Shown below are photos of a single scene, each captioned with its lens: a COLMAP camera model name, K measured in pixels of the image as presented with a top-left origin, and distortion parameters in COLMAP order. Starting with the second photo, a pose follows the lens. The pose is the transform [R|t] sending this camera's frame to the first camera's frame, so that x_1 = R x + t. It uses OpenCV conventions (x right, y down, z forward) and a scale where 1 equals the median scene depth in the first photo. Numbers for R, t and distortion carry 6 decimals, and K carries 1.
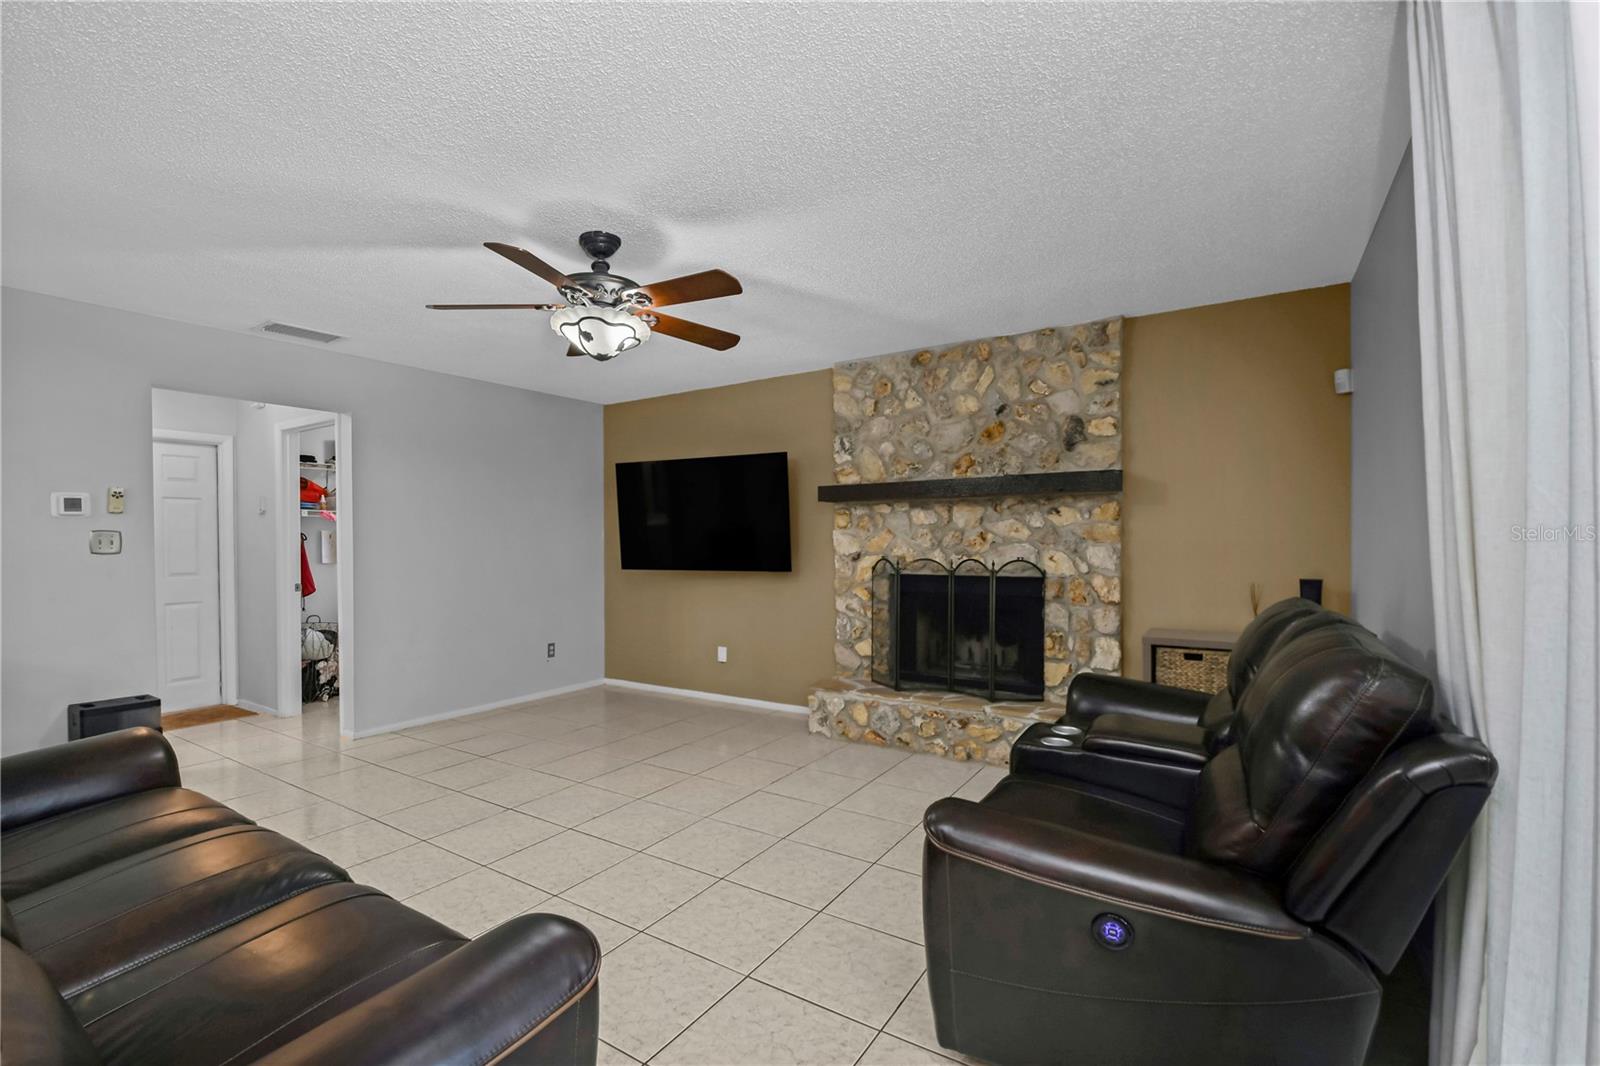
lens RADIAL K [[718.7, 0, 752.6], [0, 718.7, 541.5], [0, 0, 1]] dist [-0.010577, -0.007018]
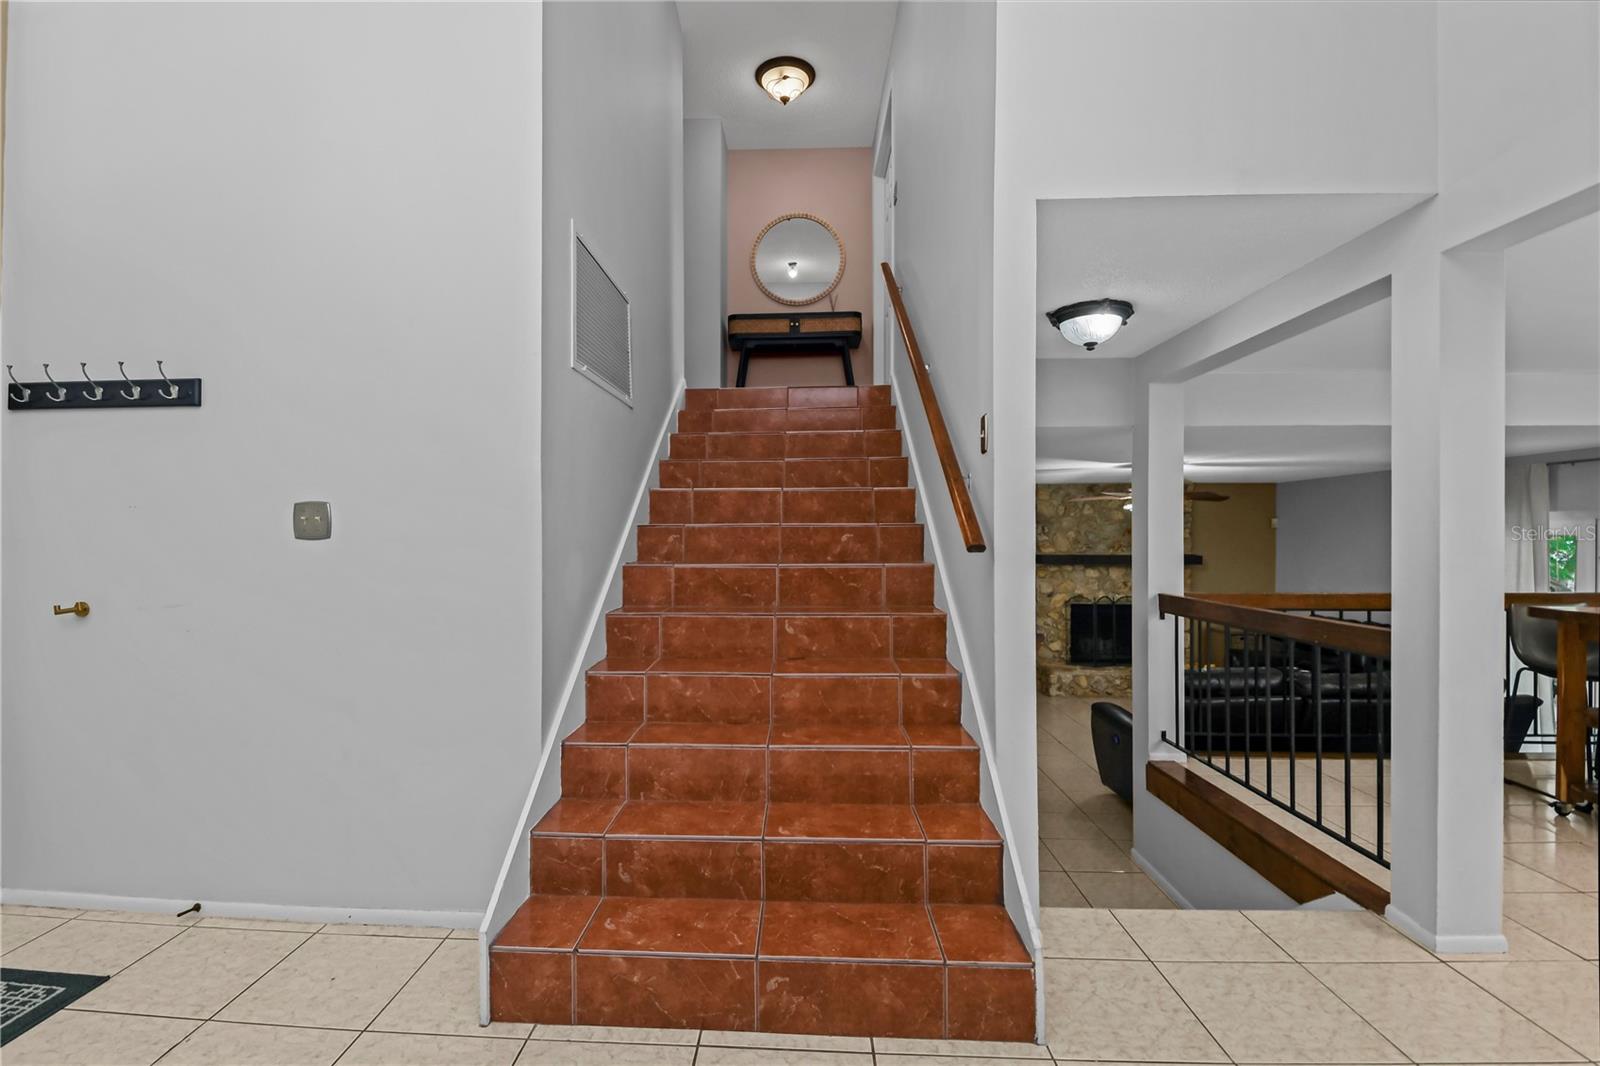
lens RADIAL K [[718.7, 0, 738.5], [0, 718.7, 535.5], [0, 0, 1]] dist [-0.010577, -0.007018]
pose [[0.865428, 0.013832, 0.500842, -1.444619], [-0.008352, 0.999878, -0.013182, -0.096855], [-0.500964, 0.007225, 0.865438, -0.142626]]
